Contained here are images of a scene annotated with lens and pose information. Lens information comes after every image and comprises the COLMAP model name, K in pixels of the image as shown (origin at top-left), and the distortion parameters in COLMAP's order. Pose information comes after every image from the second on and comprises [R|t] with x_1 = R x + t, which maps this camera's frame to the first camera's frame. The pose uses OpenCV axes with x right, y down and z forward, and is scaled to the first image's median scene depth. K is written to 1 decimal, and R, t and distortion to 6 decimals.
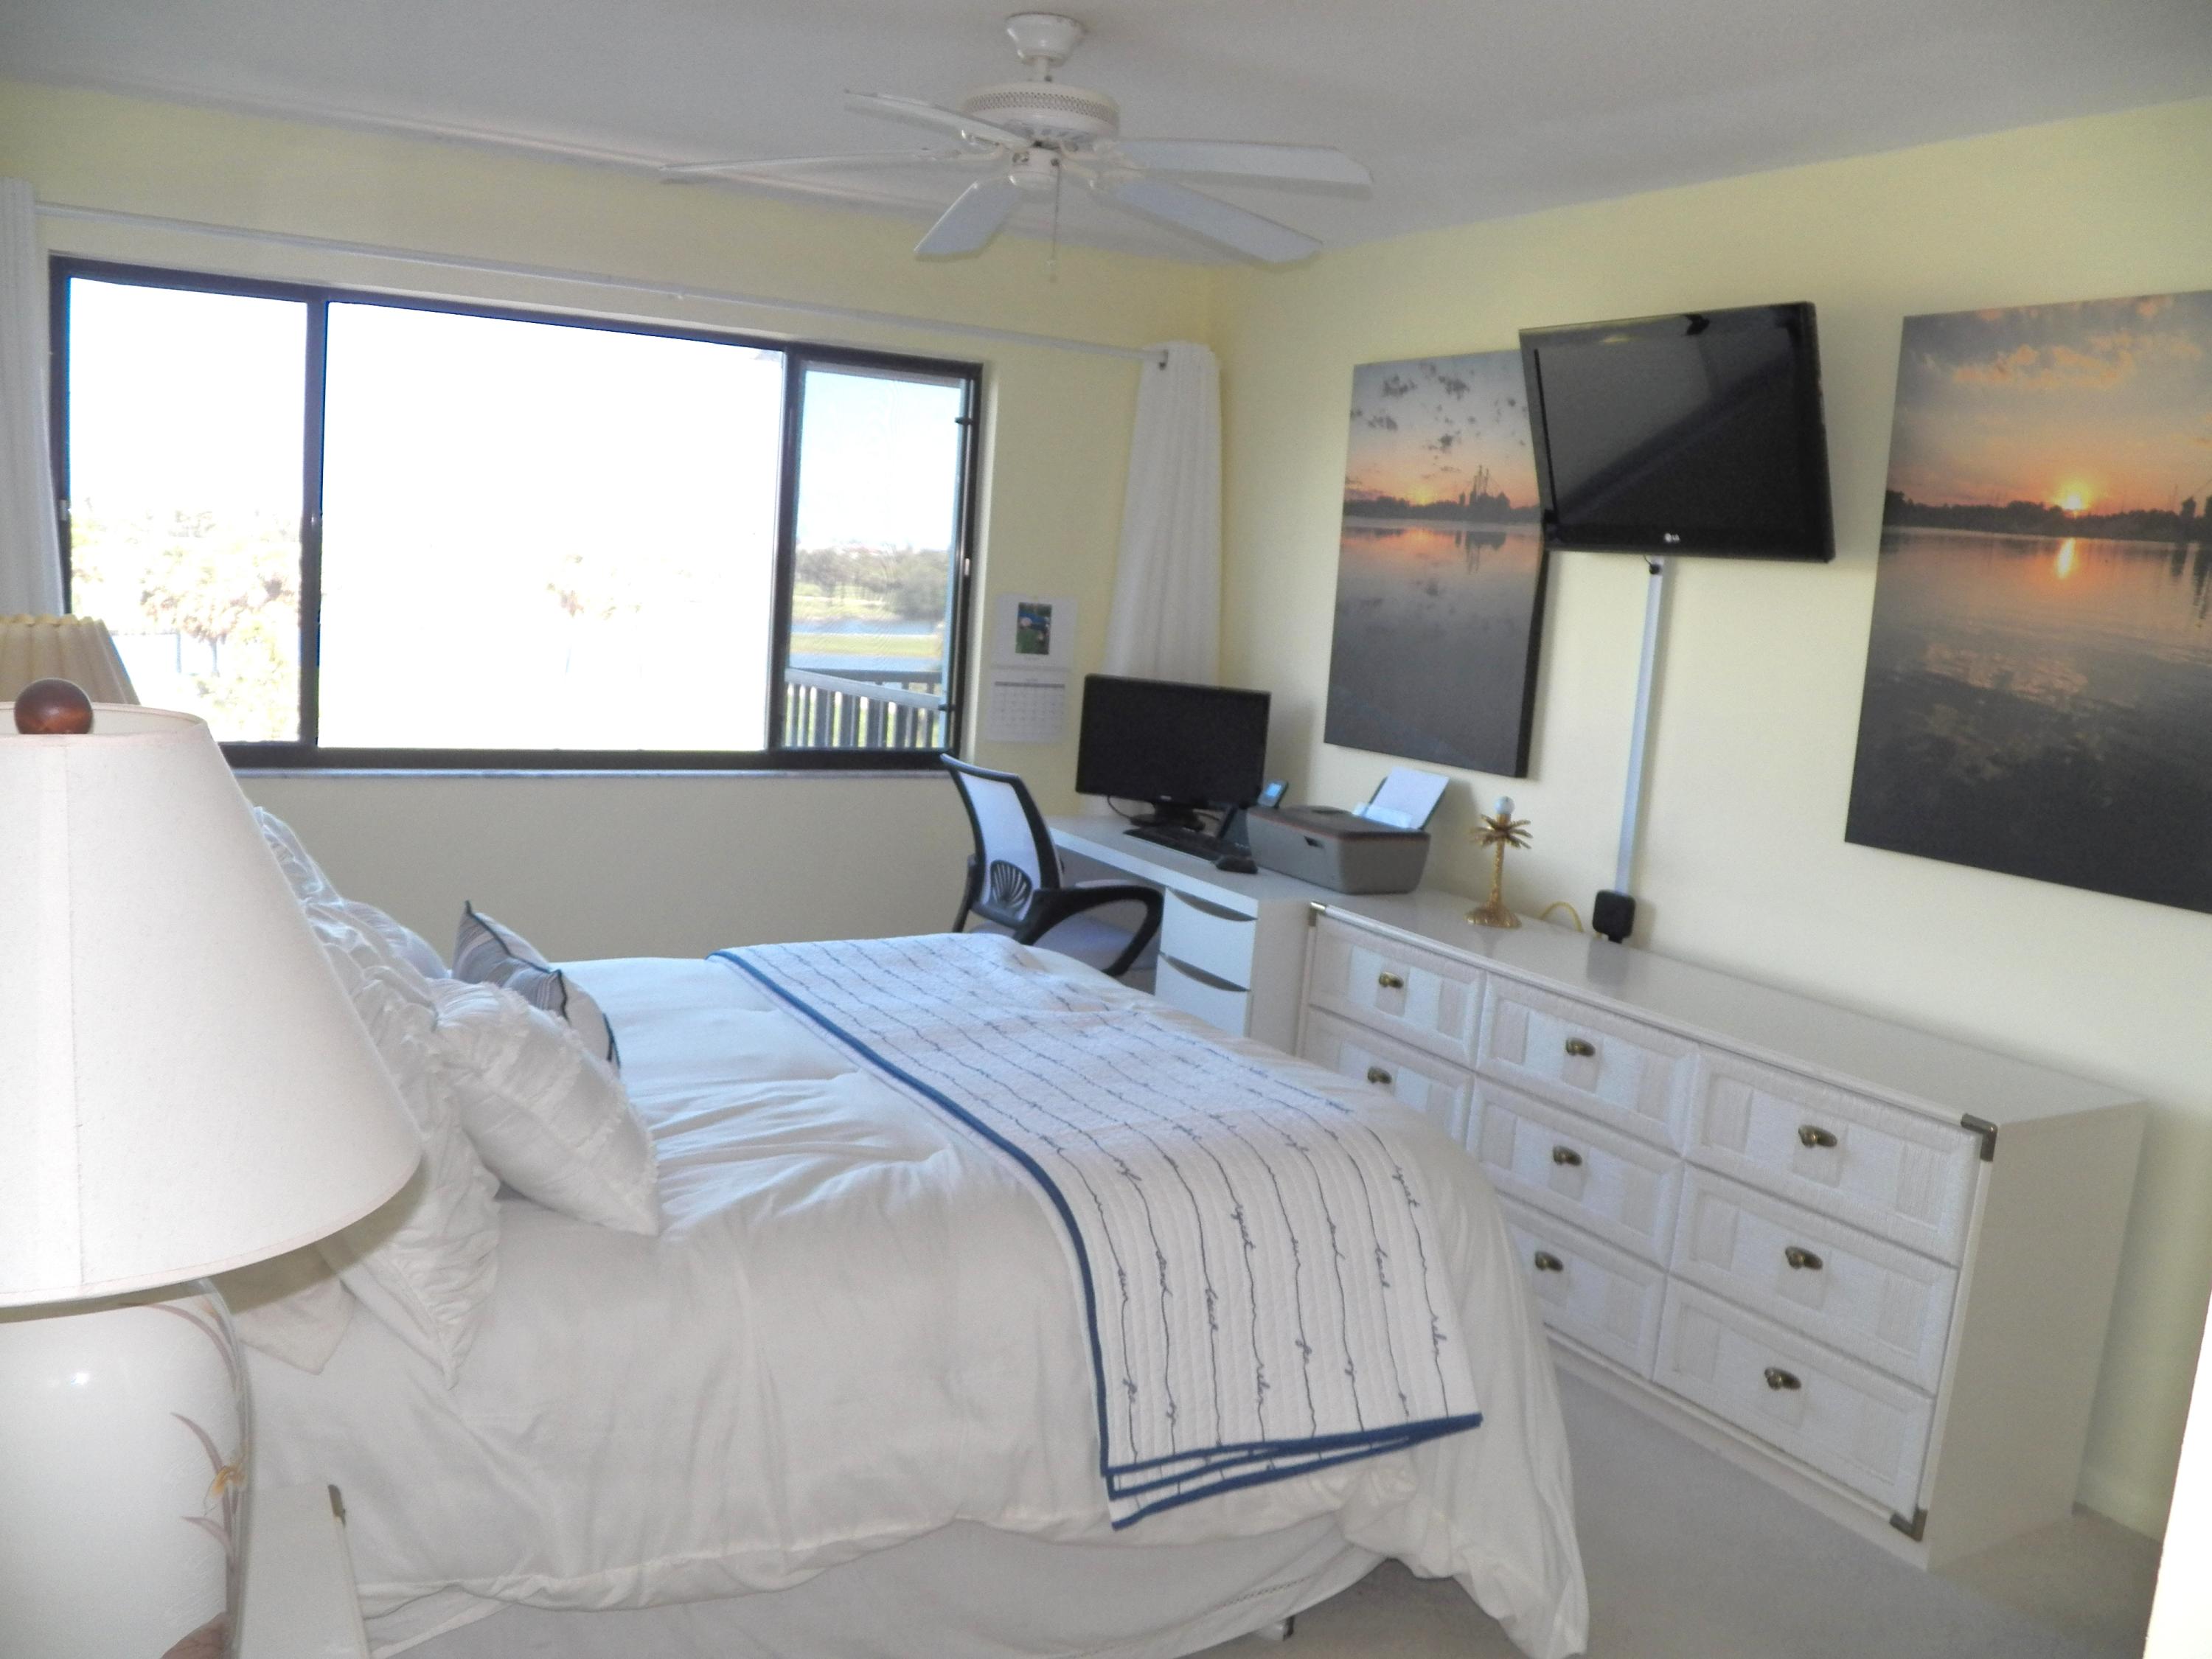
lens RADIAL K [[1797.7, 0, 1042.6], [0, 1797.7, 858.3], [0, 0, 1]] dist [-0.130548, 0.071771]
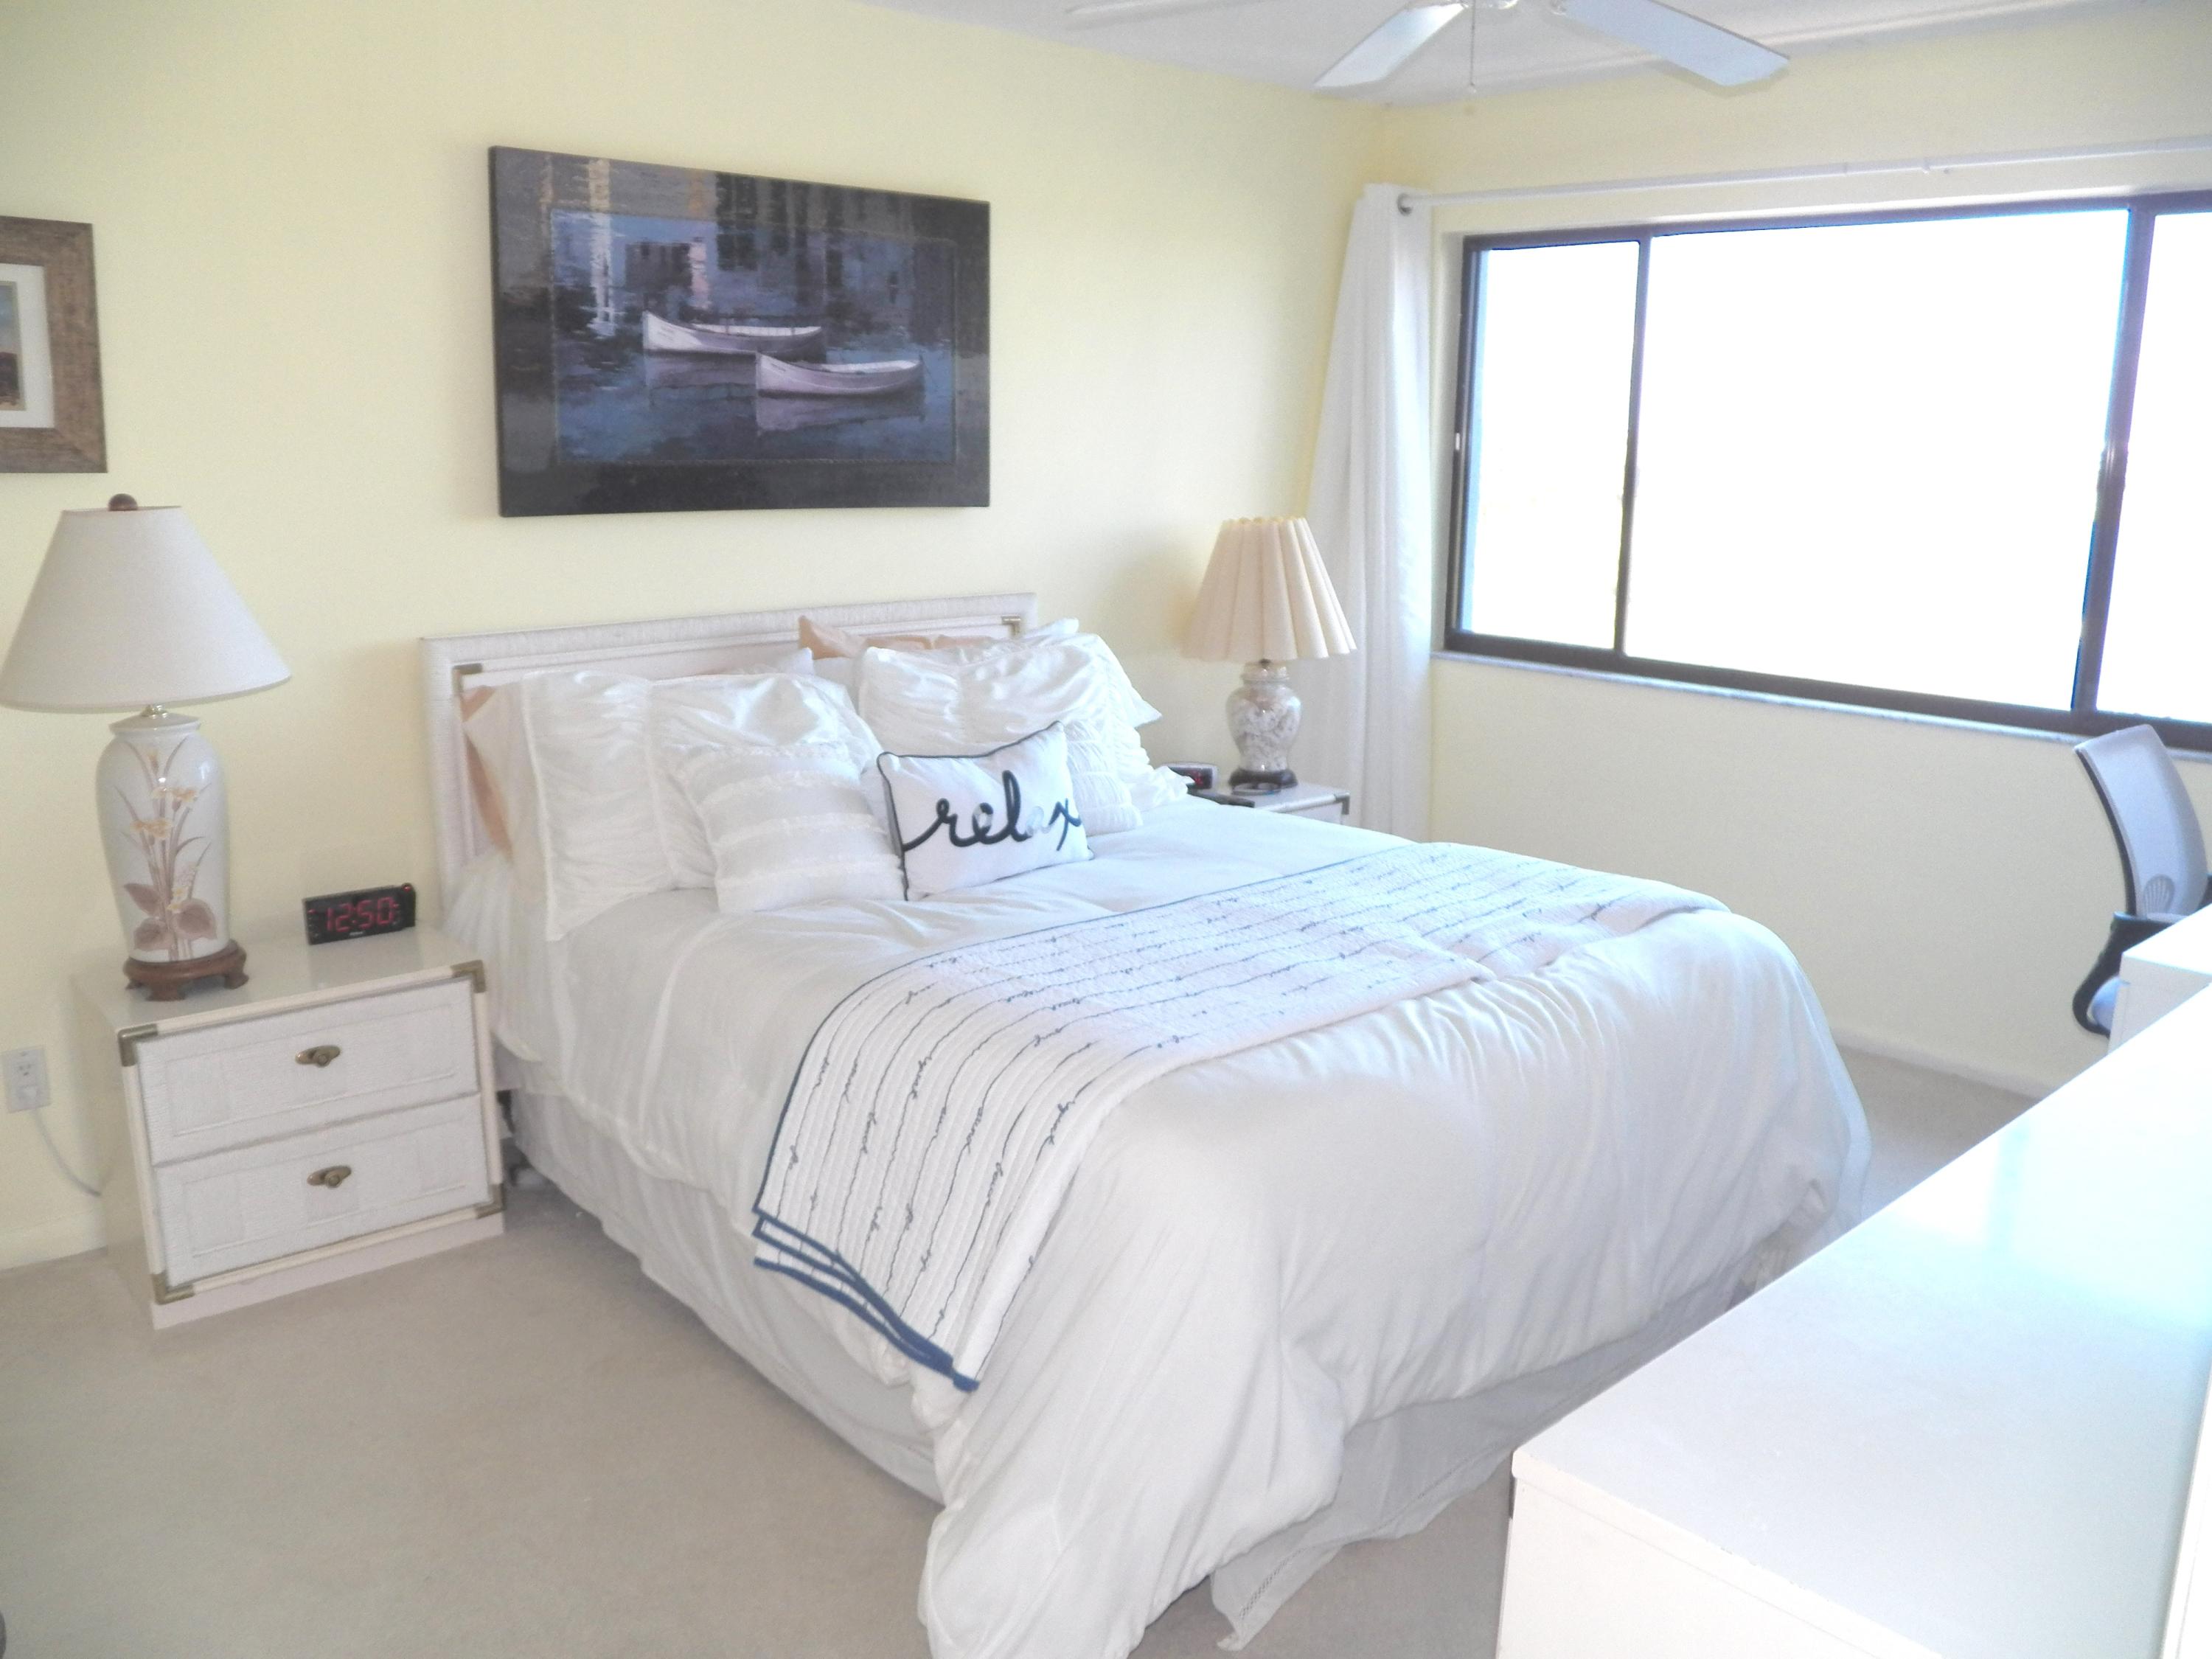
lens RADIAL K [[1797.7, 0, 1105.6], [0, 1797.7, 831.2], [0, 0, 1]] dist [-0.130548, 0.071771]
pose [[0.224677, 0.141593, -0.964091, 0.635138], [-0.152368, 0.982321, 0.108762, -0.030700], [0.962447, 0.122460, 0.242280, 0.493318]]
